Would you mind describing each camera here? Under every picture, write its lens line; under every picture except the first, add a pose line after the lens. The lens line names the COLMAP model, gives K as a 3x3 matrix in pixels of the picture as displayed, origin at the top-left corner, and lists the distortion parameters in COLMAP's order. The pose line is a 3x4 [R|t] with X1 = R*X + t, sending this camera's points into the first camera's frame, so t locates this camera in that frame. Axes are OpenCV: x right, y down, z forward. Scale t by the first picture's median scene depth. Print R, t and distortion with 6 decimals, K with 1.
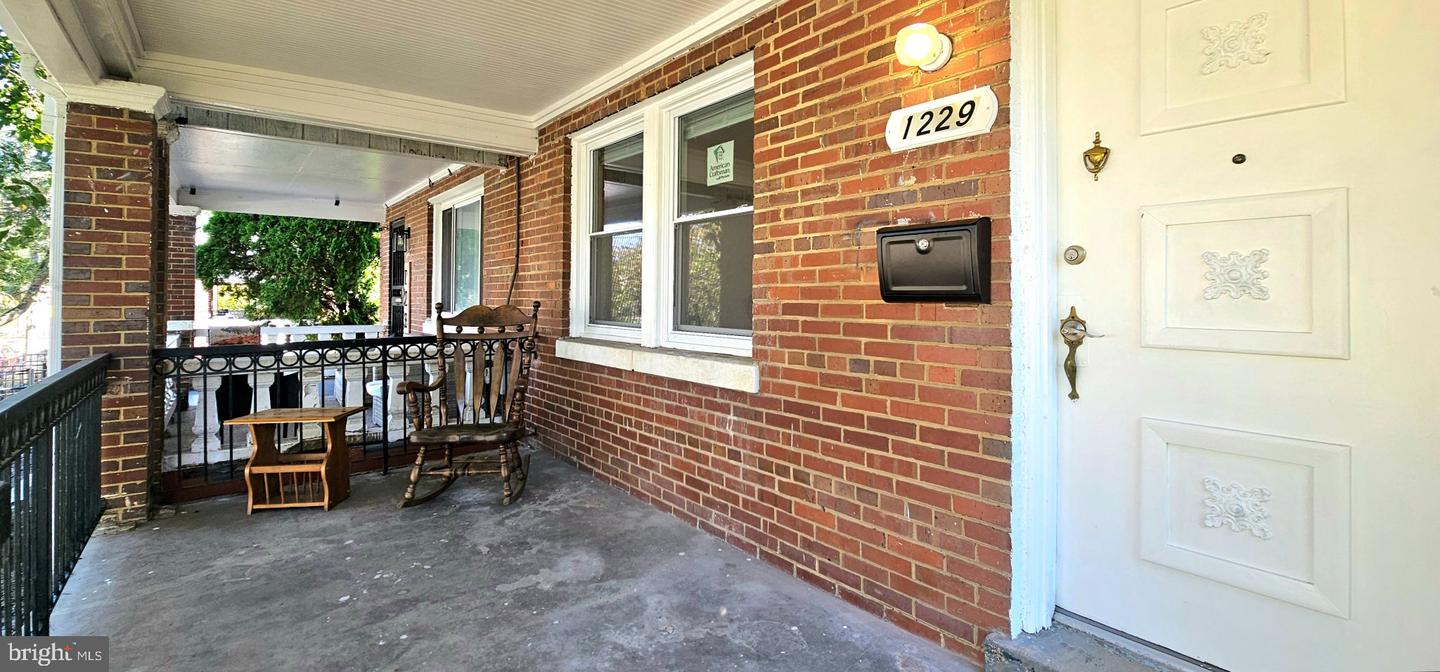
lens RADIAL K [[587.0, 0, 753.9], [0, 587.0, 291.5], [0, 0, 1]] dist [-0.000870, 0.000029]
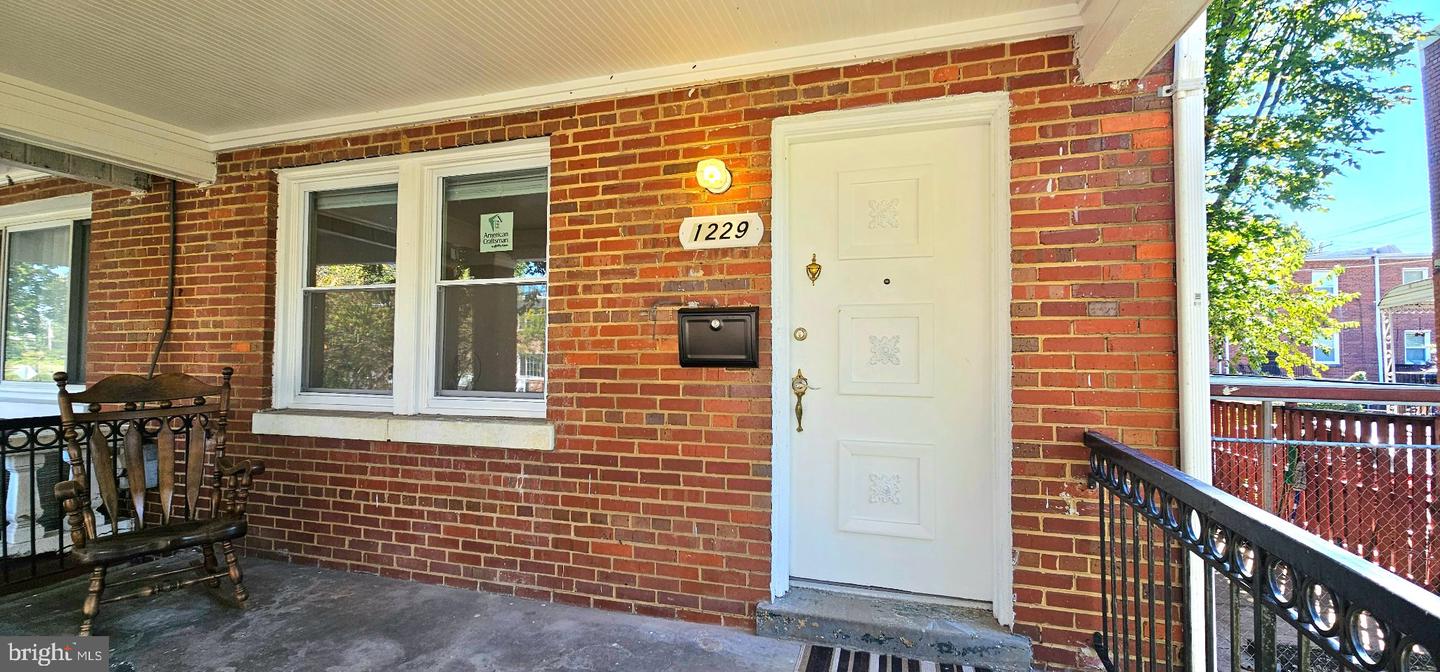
lens RADIAL K [[585.9, 0, 719.6], [0, 585.9, 340.1], [0, 0, 1]] dist [0.001500, 0.000276]
pose [[0.821048, 0.016816, 0.570611, -0.386174], [-0.008630, 0.999817, -0.017047, -0.017288], [-0.570794, 0.009072, 0.821043, -0.081027]]
